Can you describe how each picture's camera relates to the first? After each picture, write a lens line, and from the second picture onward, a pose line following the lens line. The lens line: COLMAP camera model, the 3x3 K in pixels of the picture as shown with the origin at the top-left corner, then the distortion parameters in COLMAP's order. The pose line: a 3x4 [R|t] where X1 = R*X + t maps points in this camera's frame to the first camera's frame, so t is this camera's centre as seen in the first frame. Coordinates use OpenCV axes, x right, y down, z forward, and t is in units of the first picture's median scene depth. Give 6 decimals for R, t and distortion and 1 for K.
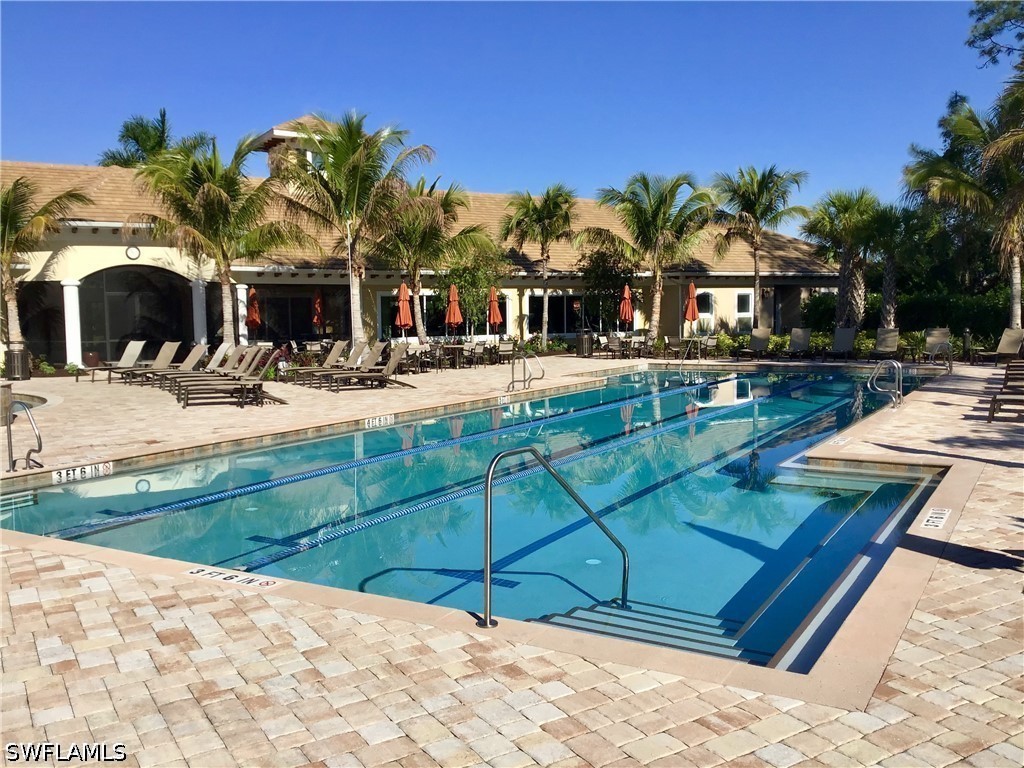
lens RADIAL K [[918.3, 0, 512.0], [0, 918.3, 384.0], [0, 0, 1]] dist [0.013793, 0.013207]
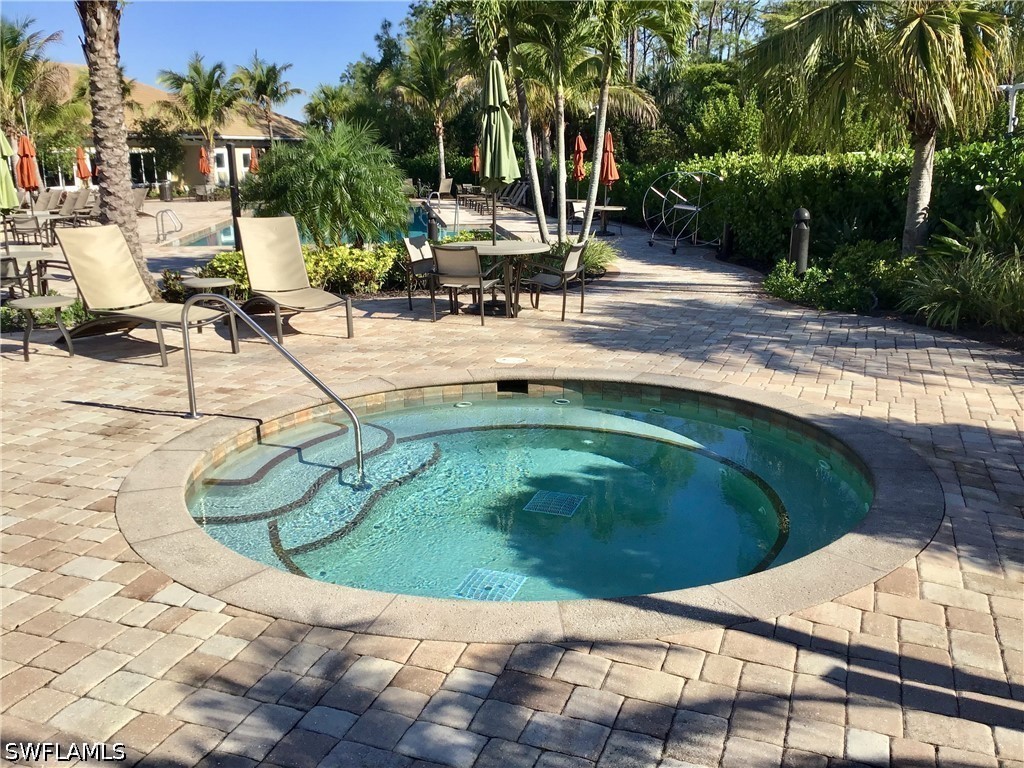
lens RADIAL K [[918.3, 0, 512.0], [0, 918.3, 384.0], [0, 0, 1]] dist [0.013793, 0.013207]
pose [[0.794921, -0.134520, 0.591612, -0.325778], [0.044490, 0.985410, 0.164281, 0.034556], [-0.605079, -0.104269, 0.789308, -0.375298]]
